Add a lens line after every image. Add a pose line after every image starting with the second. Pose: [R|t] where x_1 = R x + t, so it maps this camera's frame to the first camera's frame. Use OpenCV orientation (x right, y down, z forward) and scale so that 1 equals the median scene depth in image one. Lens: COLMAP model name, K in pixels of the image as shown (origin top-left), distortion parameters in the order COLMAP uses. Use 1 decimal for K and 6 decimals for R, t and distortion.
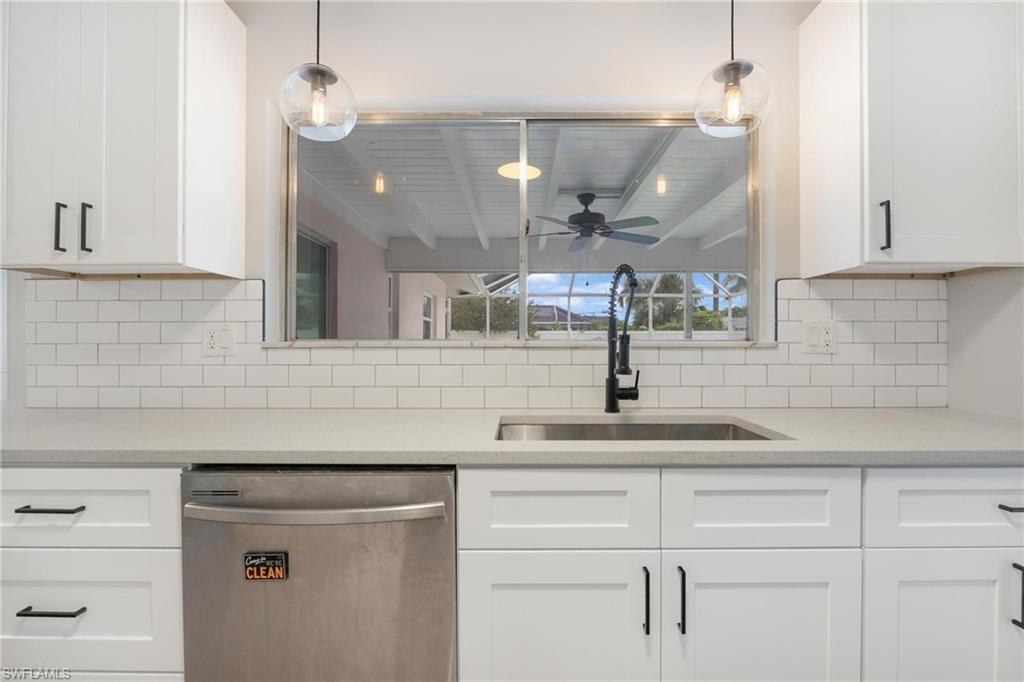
lens RADIAL K [[478.6, 0, 510.7], [0, 478.6, 342.5], [0, 0, 1]] dist [0.003291, -0.000620]
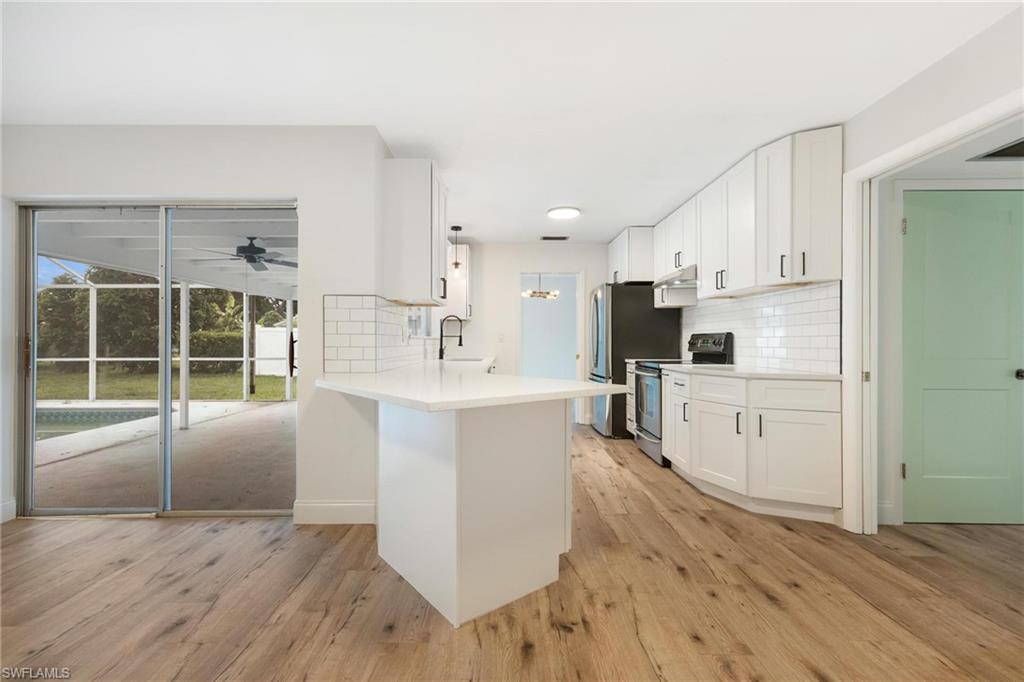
lens RADIAL K [[451.1, 0, 502.3], [0, 451.1, 340.7], [0, 0, 1]] dist [0.010903, 0.001215]
pose [[0.005577, 0.002590, 0.999981, -2.784476], [0.000185, 0.999997, -0.002591, 0.031315], [-0.999984, 0.000200, 0.005577, 0.577844]]
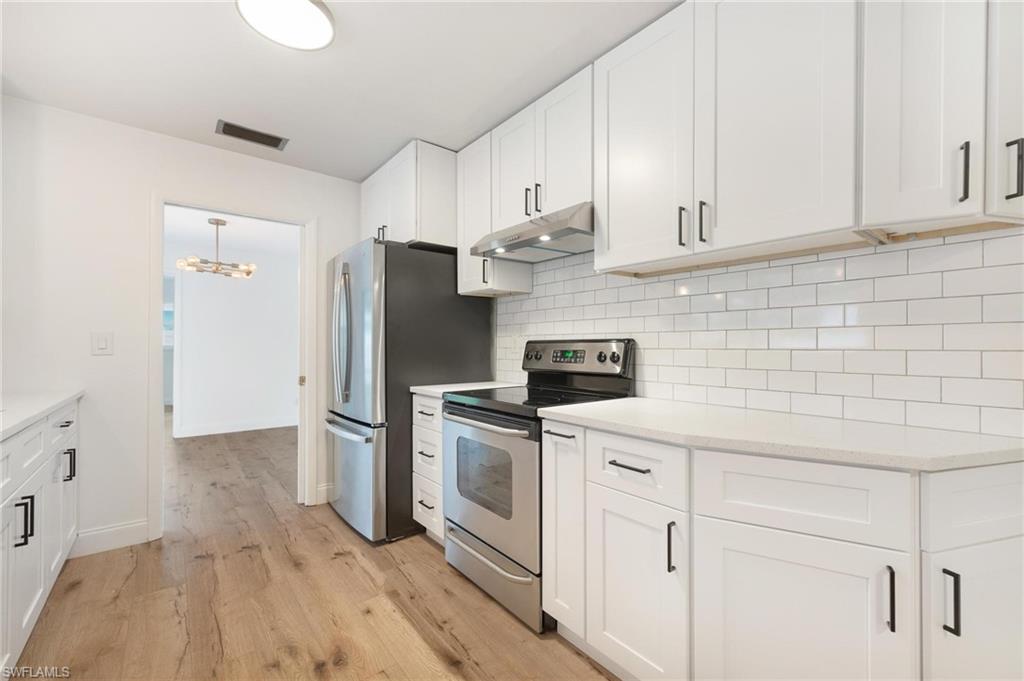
lens RADIAL K [[427.8, 0, 517.7], [0, 427.8, 344.1], [0, 0, 1]] dist [0.001639, 0.000570]
pose [[-0.632357, 0.001990, 0.774674, -1.100347], [0.001260, 0.999998, -0.001541, -0.002379], [-0.774676, 0.000001, -0.632359, 0.430671]]
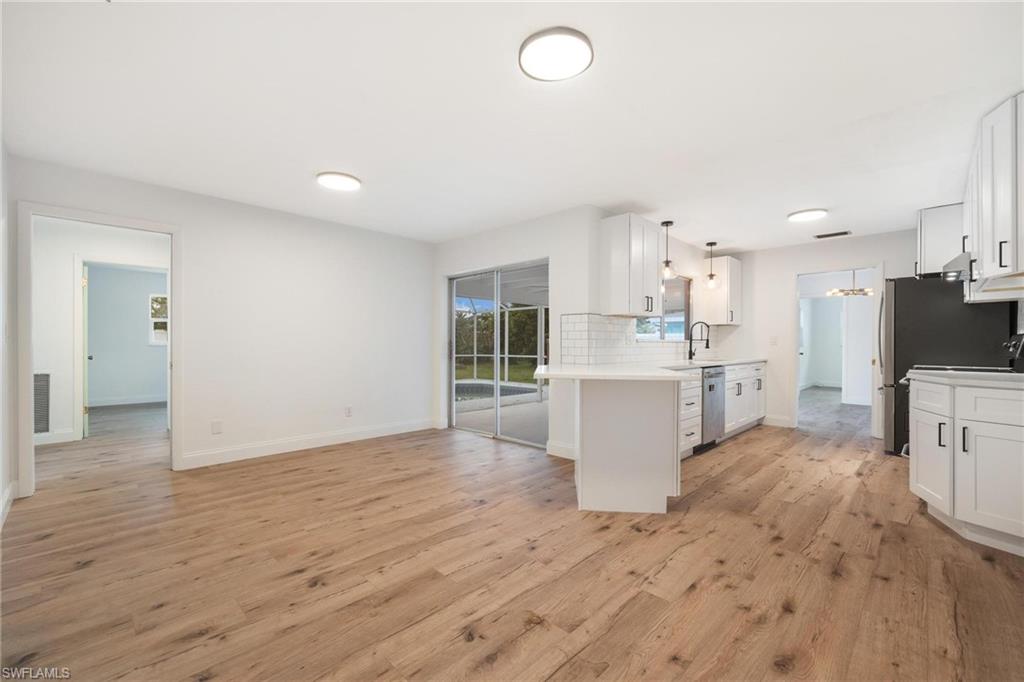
lens RADIAL K [[427.8, 0, 512.0], [0, 427.8, 345.0], [0, 0, 1]] dist [0.001639, 0.000570]
pose [[0.695930, 0.002505, 0.718106, -3.147584], [-0.002609, 0.999996, -0.000960, 0.040099], [-0.718105, -0.001205, 0.695933, -0.320575]]
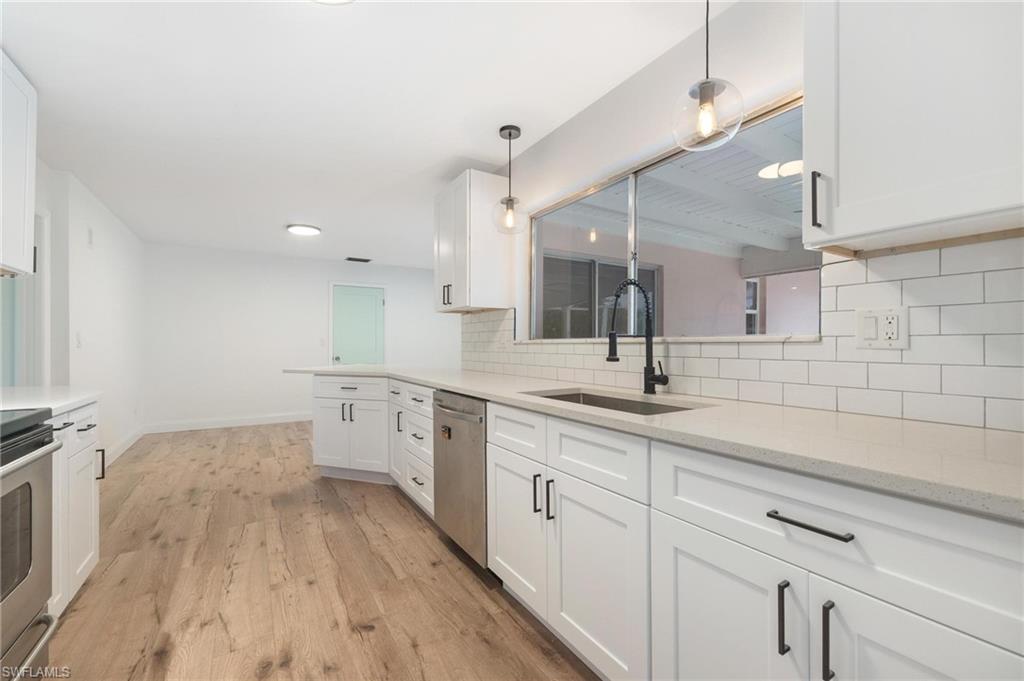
lens RADIAL K [[427.8, 0, 515.9], [0, 427.8, 343.0], [0, 0, 1]] dist [0.001639, 0.000570]
pose [[0.529272, -0.003540, -0.848445, 0.985360], [0.002585, 0.999993, -0.002560, 0.014110], [0.848448, -0.000838, 0.529278, 0.100248]]
